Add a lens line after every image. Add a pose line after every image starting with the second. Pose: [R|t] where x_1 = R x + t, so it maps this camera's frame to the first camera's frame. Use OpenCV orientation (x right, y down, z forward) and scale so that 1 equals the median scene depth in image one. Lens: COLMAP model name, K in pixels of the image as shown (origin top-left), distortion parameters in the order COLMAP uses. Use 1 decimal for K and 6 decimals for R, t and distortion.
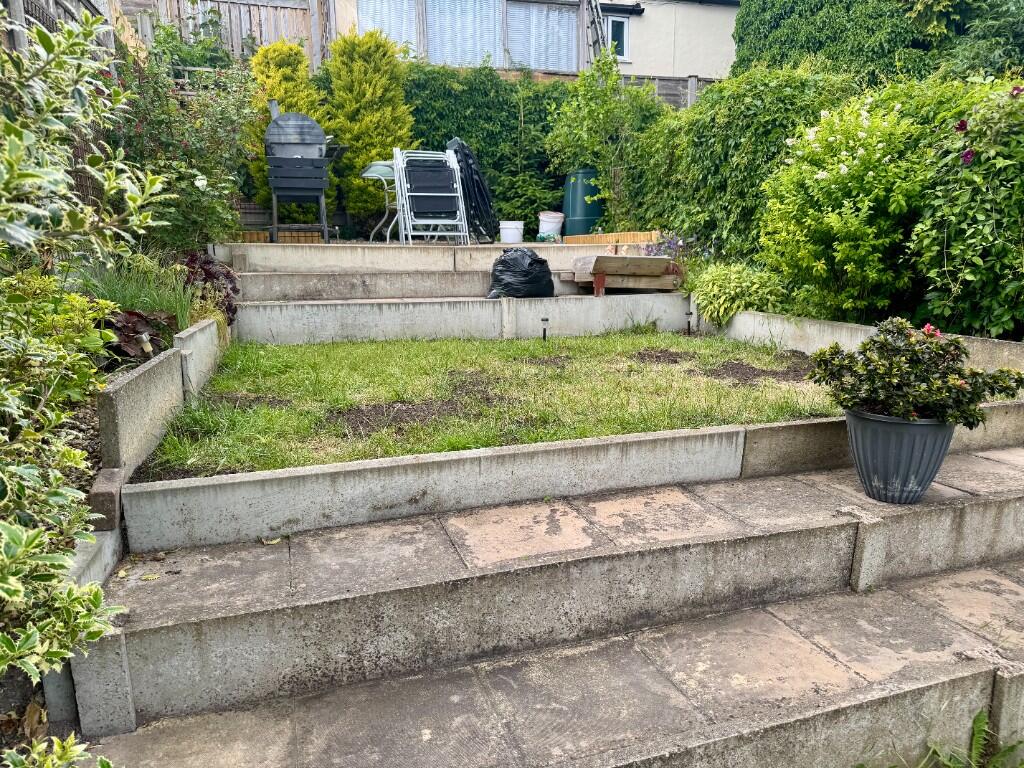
lens RADIAL K [[715.4, 0, 512.6], [0, 715.4, 383.4], [0, 0, 1]] dist [0.001875, 0.000129]
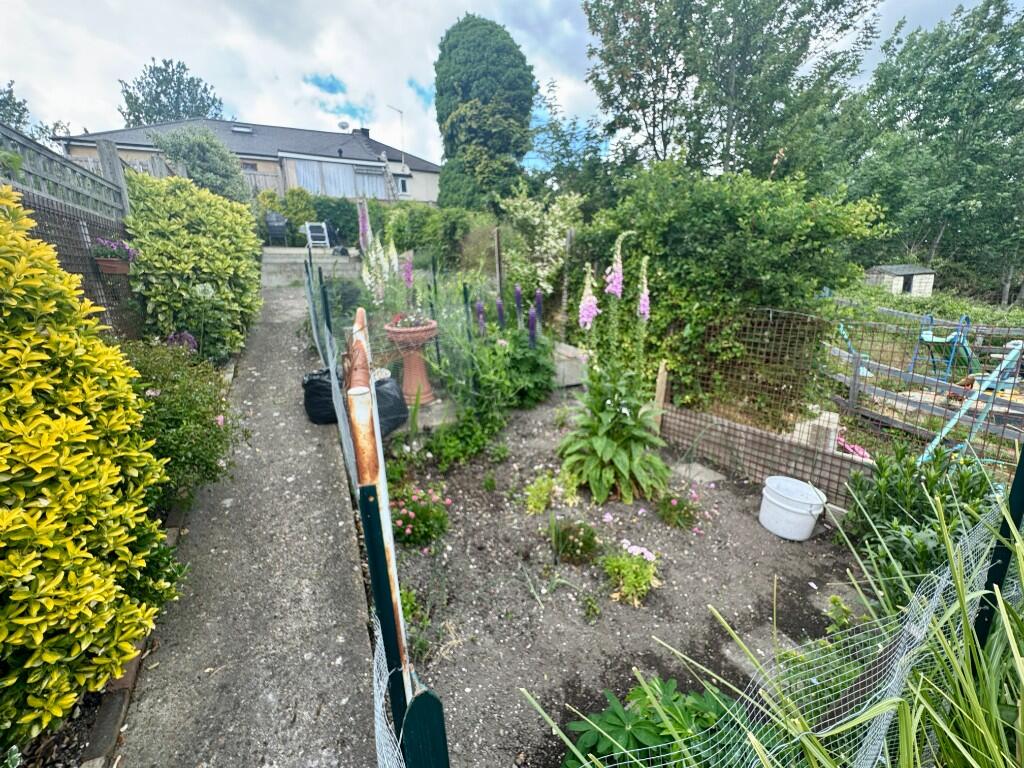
lens RADIAL K [[411.6, 0, 511.7], [0, 411.6, 384.9], [0, 0, 1]] dist [-0.001294, -0.000322]
pose [[0.979328, -0.077162, 0.186986, 0.377379], [0.073145, 0.996920, 0.028302, 0.475680], [-0.188593, -0.014040, 0.981955, -1.164237]]
